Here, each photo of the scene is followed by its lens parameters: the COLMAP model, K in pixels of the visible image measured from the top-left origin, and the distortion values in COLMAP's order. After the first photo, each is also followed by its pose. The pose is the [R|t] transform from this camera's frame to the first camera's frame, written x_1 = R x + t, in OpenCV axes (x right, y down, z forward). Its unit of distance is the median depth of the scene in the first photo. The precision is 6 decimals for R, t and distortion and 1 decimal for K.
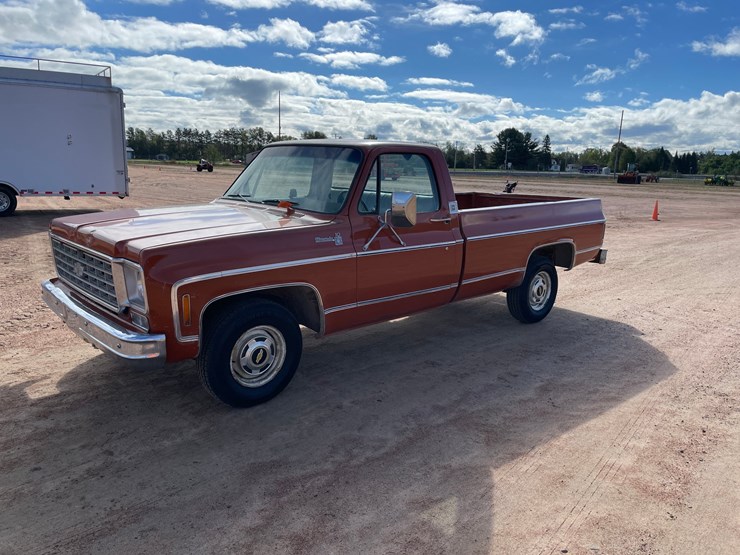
lens RADIAL K [[559.1, 0, 371.2], [0, 559.1, 269.9], [0, 0, 1]] dist [0.087511, -0.114429]
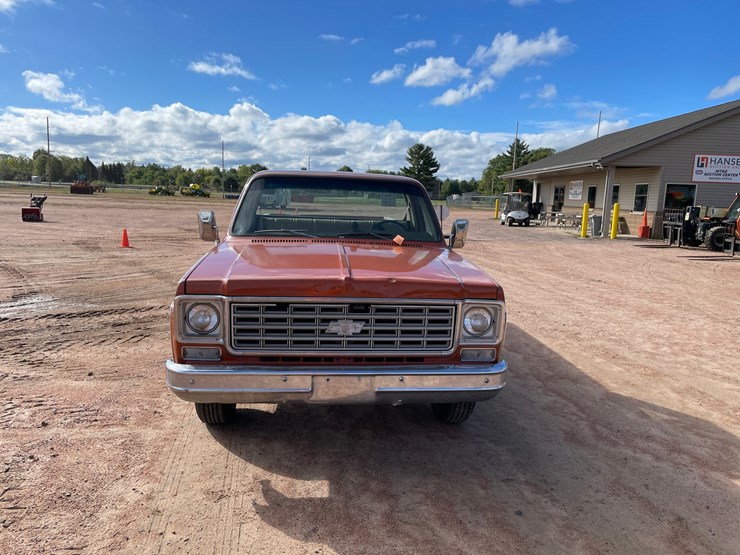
lens RADIAL K [[559.1, 0, 371.3], [0, 559.1, 283.5], [0, 0, 1]] dist [0.087511, -0.114429]
pose [[0.599096, -0.134850, 0.789240, -0.198779], [0.128959, 0.989097, 0.071108, -0.021058], [-0.790224, 0.059179, 0.609954, 0.076381]]
